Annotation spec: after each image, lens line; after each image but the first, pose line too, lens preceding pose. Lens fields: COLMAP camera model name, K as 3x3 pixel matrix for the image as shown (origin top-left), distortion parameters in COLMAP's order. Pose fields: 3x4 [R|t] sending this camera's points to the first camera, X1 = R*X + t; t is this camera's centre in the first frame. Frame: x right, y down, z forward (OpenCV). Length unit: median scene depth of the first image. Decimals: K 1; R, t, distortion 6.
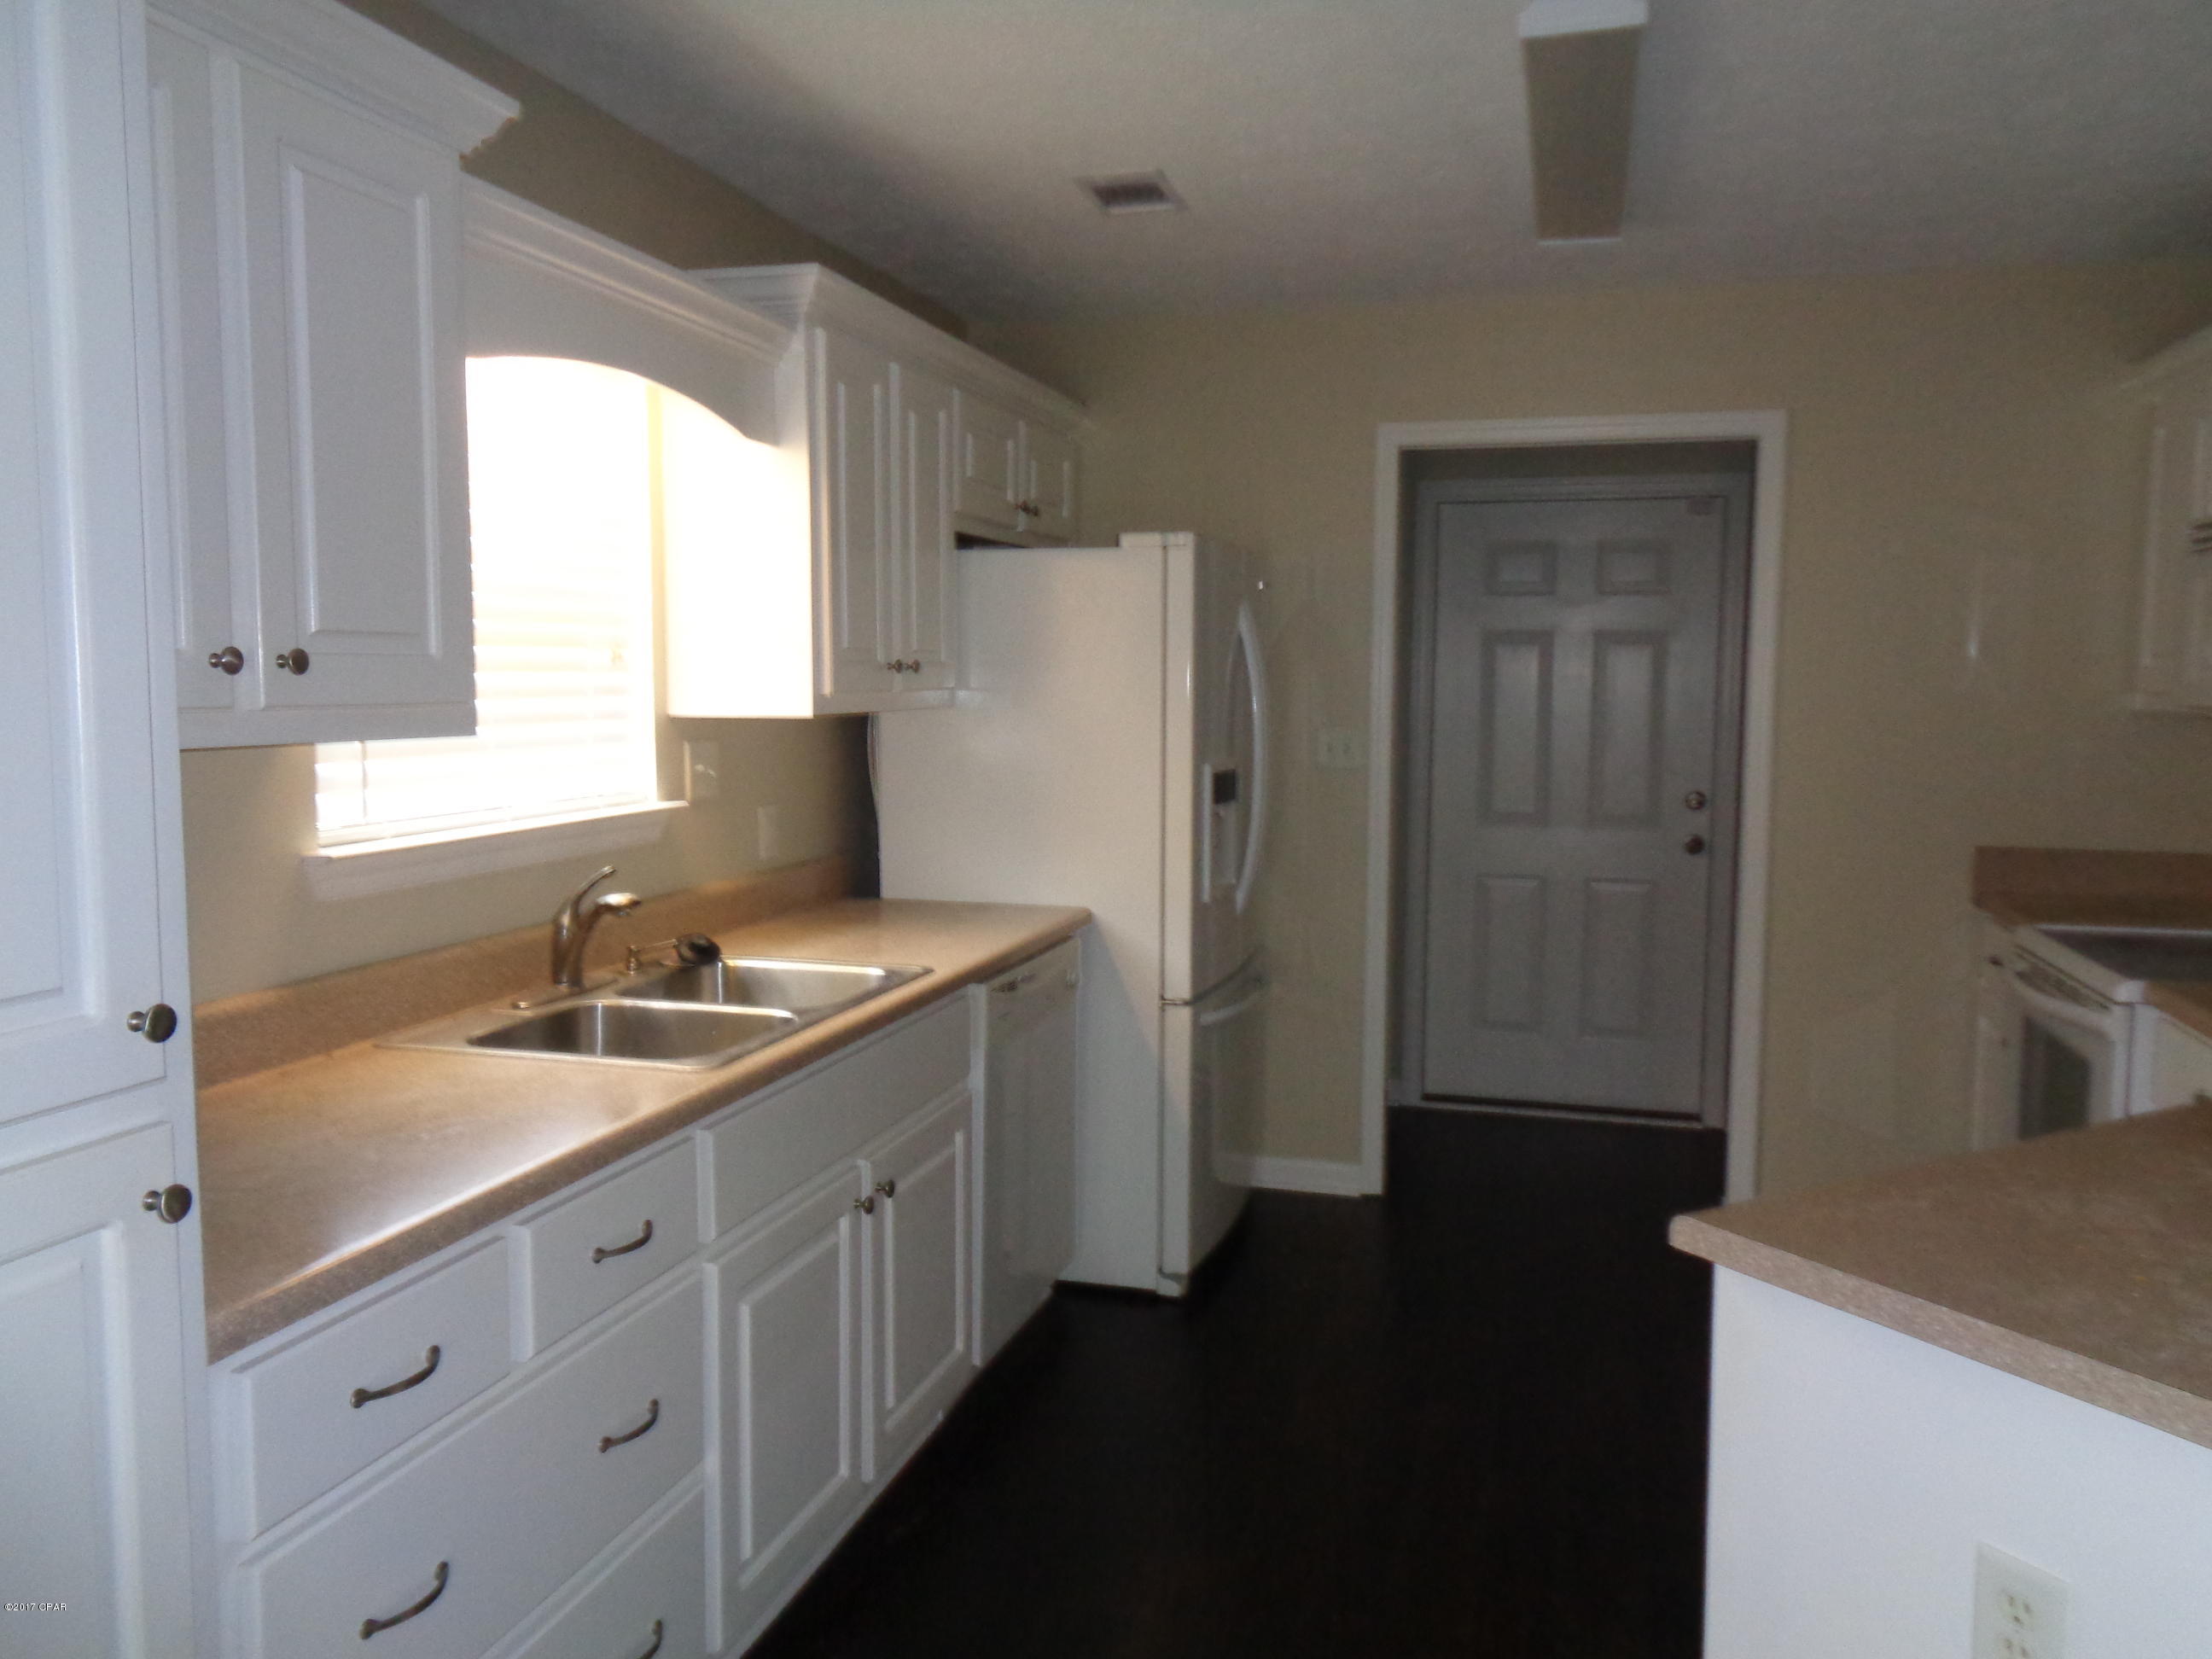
lens RADIAL K [[1672.2, 0, 1108.6], [0, 1672.2, 828.1], [0, 0, 1]] dist [0.004509, 0.003274]
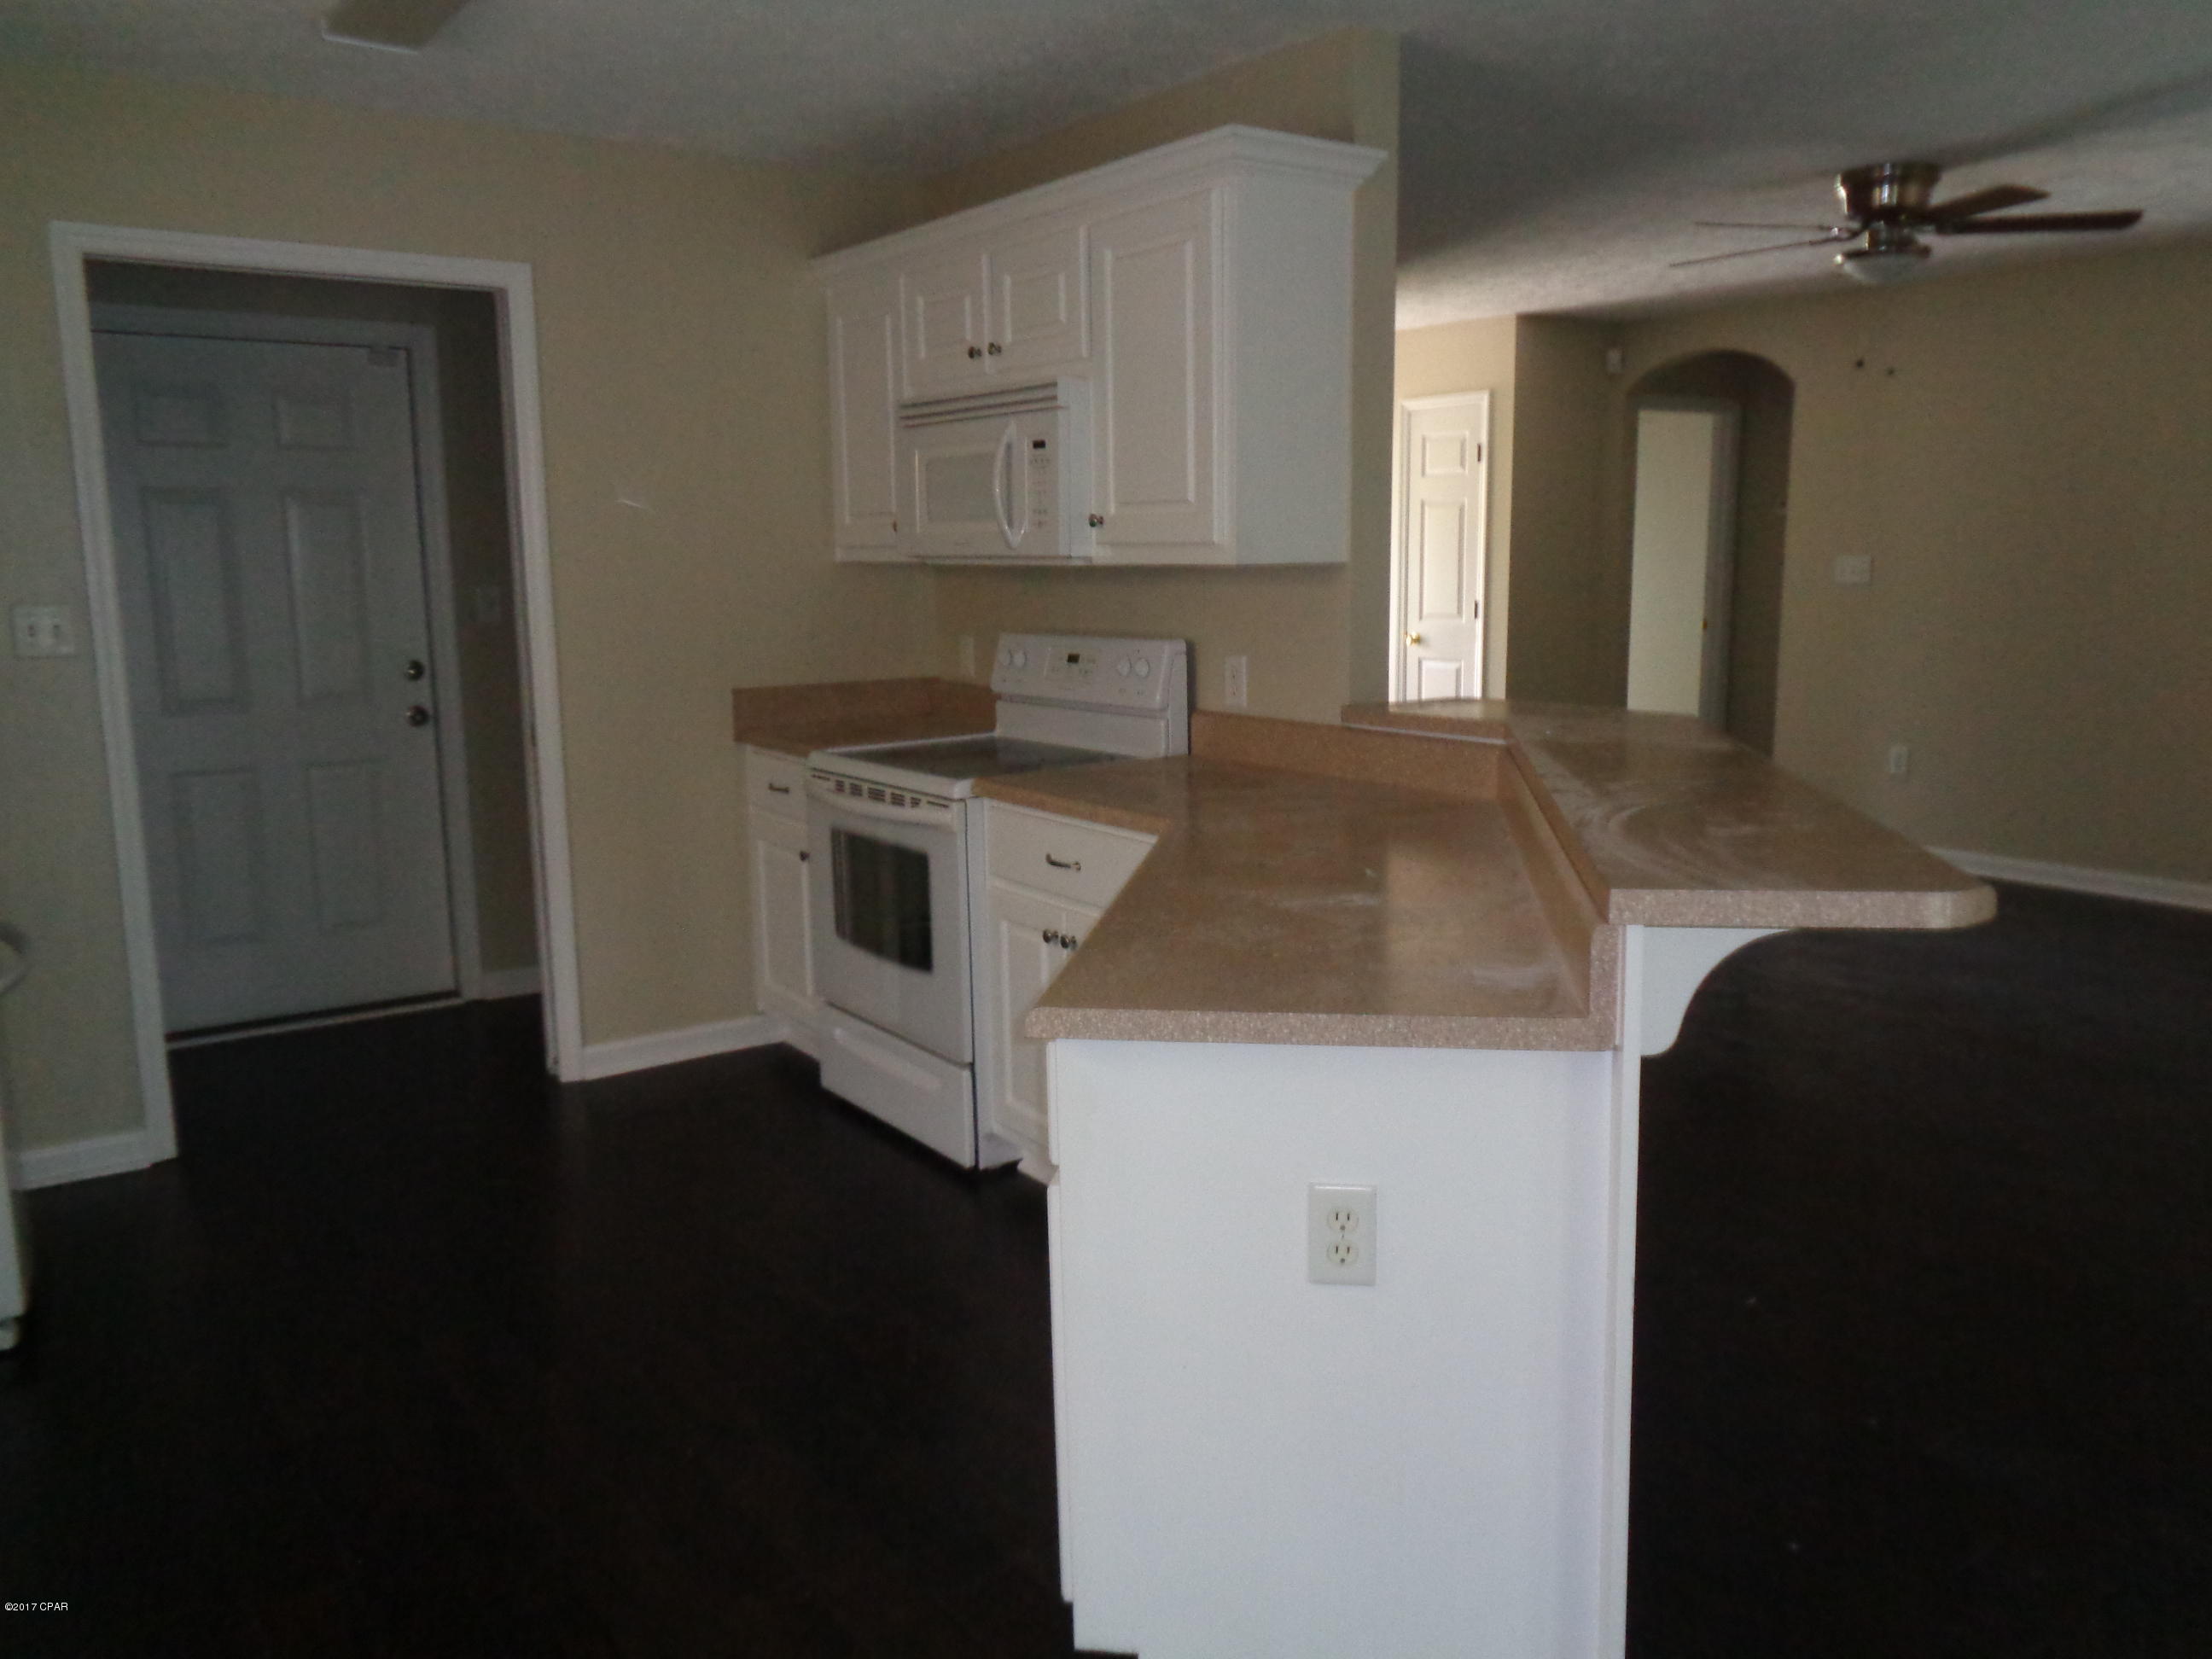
lens RADIAL K [[1672.2, 0, 1109.2], [0, 1672.2, 829.9], [0, 0, 1]] dist [0.004509, 0.003274]
pose [[0.620111, -0.143649, 0.771250, -0.200805], [0.084460, 0.989604, 0.116410, -0.004669], [-0.779954, -0.007047, 0.625797, 0.112726]]
